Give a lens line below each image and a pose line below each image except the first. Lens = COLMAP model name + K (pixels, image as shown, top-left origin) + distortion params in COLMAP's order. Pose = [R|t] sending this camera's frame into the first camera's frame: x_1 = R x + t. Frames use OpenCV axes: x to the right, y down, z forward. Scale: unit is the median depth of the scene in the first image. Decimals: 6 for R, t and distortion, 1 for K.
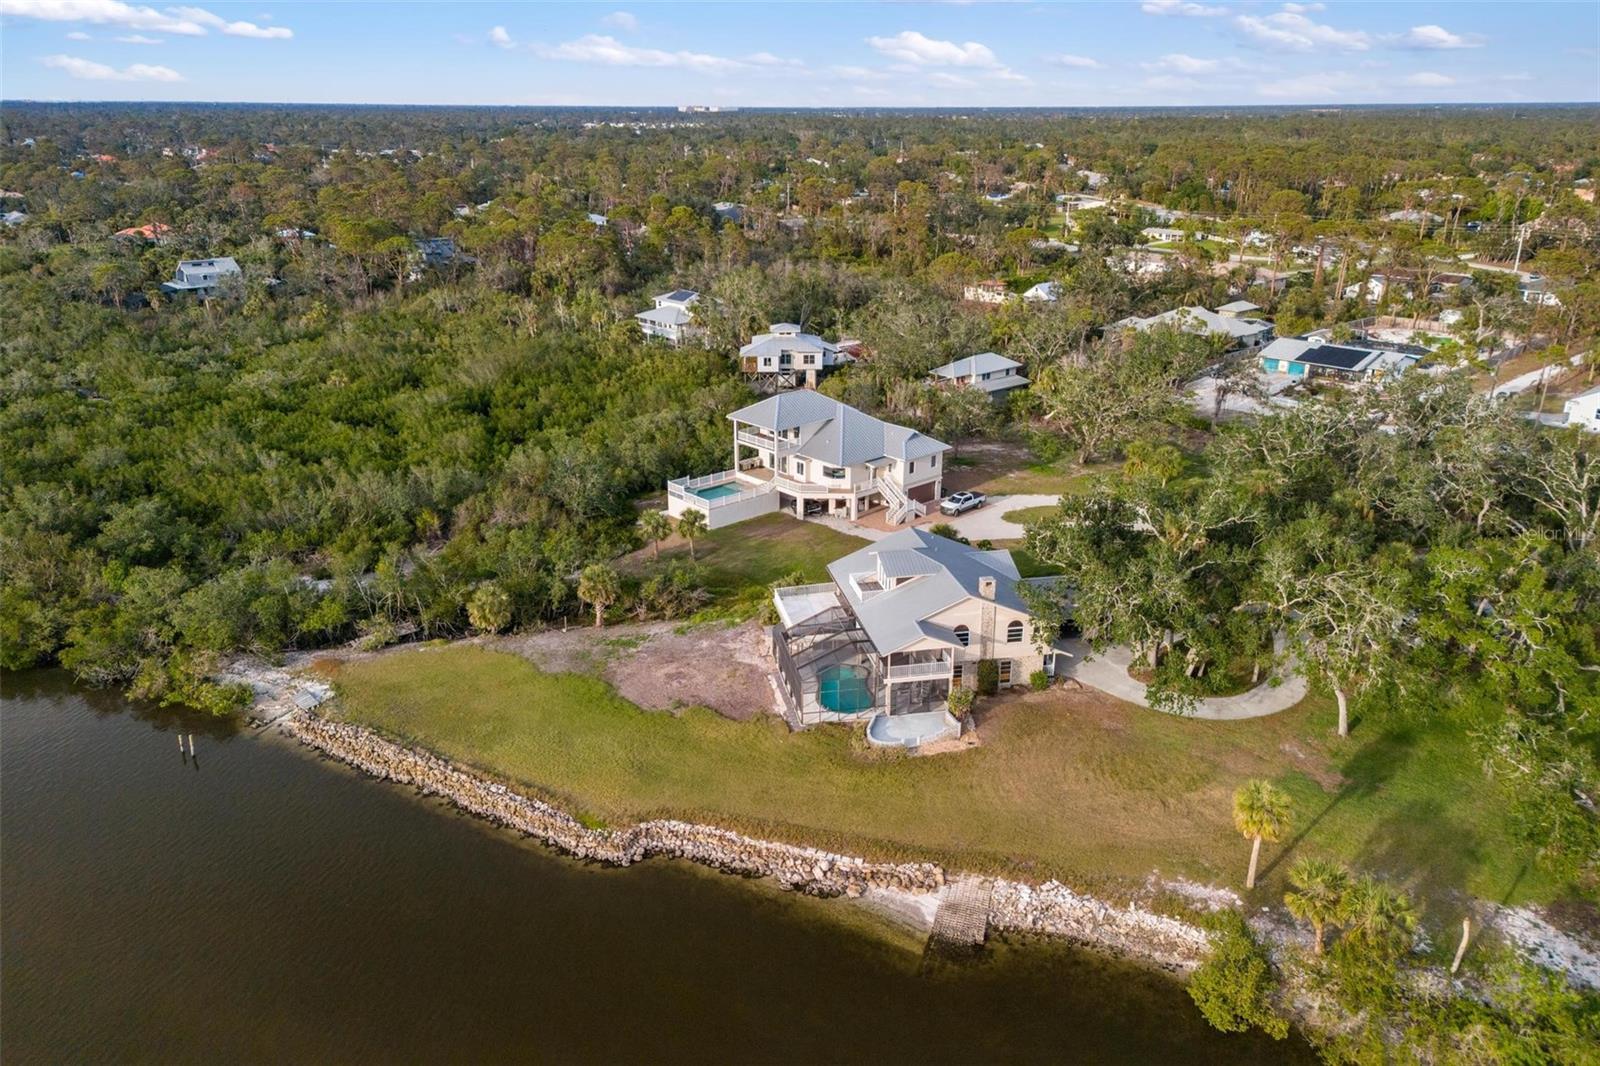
lens RADIAL K [[1164.2, 0, 807.4], [0, 1164.2, 528.6], [0, 0, 1]] dist [0.088994, -0.102481]
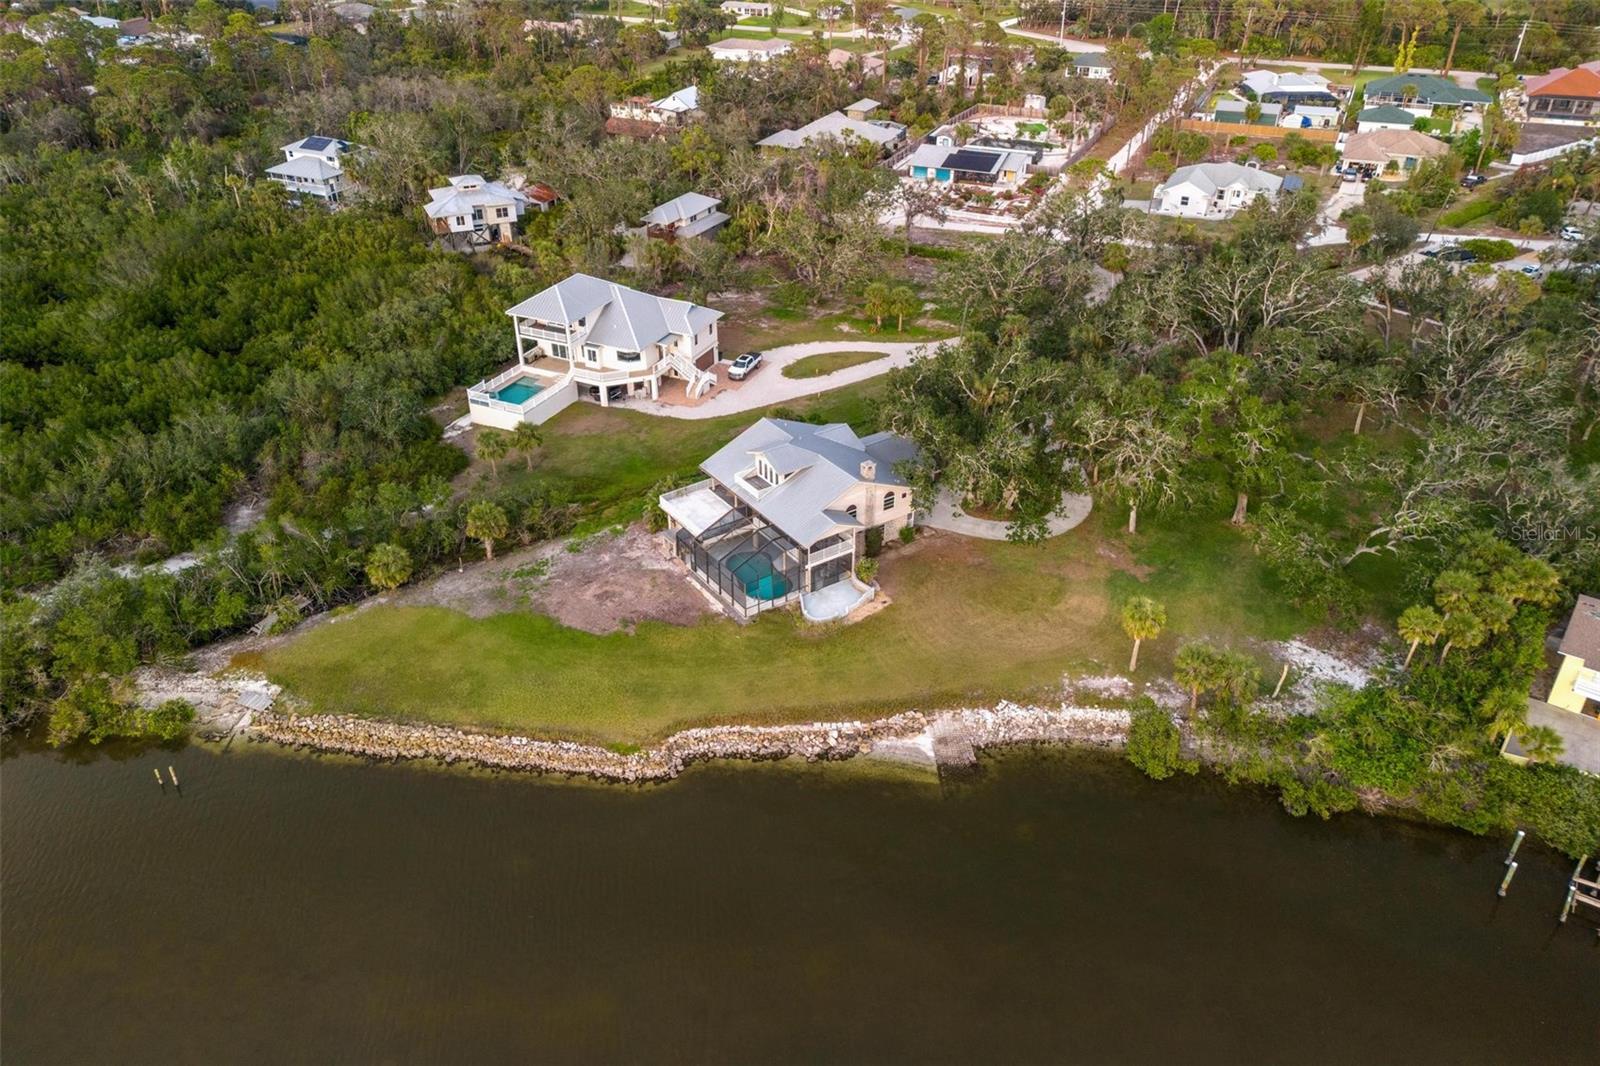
lens RADIAL K [[1164.2, 0, 807.4], [0, 1164.2, 528.6], [0, 0, 1]] dist [0.088994, -0.102481]
pose [[0.921613, -0.201357, 0.331790, -0.294383], [0.130846, 0.966039, 0.222820, -0.157389], [-0.365388, -0.161941, 0.916661, -0.067693]]
